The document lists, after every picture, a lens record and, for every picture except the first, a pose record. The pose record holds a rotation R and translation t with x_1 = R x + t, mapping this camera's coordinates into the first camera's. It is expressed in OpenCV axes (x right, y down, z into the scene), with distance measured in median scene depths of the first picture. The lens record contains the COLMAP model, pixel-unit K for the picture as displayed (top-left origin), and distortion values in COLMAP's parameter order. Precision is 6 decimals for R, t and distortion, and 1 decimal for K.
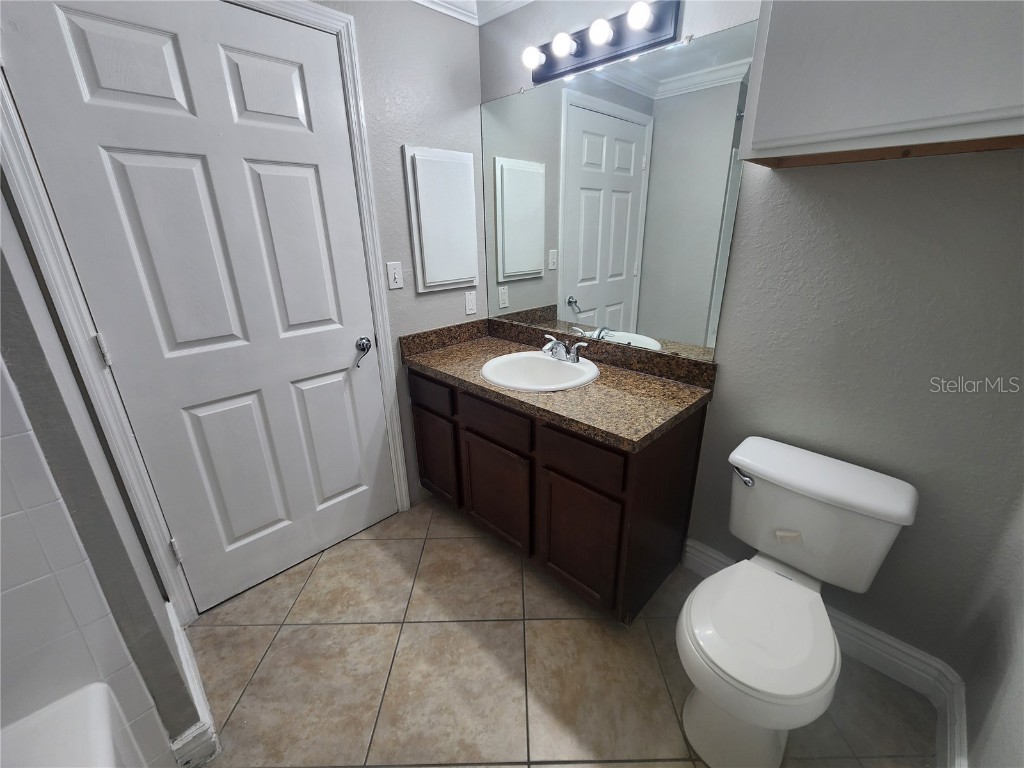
lens RADIAL K [[421.1, 0, 515.8], [0, 421.1, 383.7], [0, 0, 1]] dist [-0.003223, 0.001075]
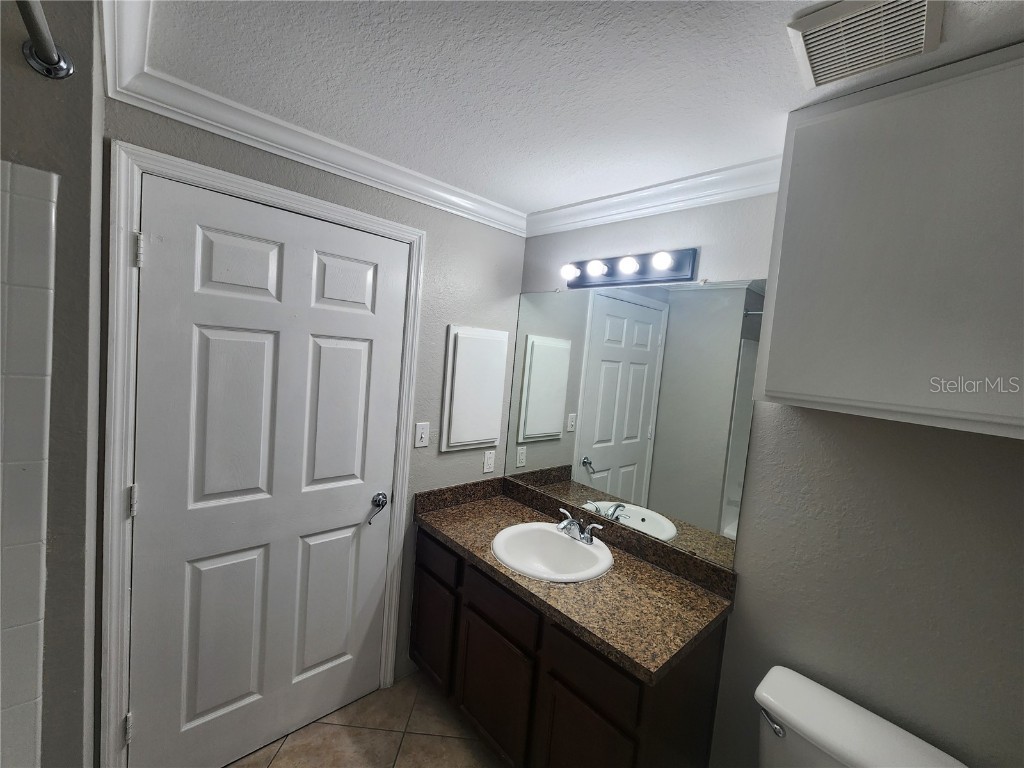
lens RADIAL K [[421.1, 0, 516.1], [0, 421.1, 383.6], [0, 0, 1]] dist [-0.003223, 0.001075]
pose [[0.994051, 0.103351, -0.034372, -0.032959], [-0.108832, 0.955011, -0.275879, -0.123759], [0.004313, 0.277979, 0.960578, -0.044863]]
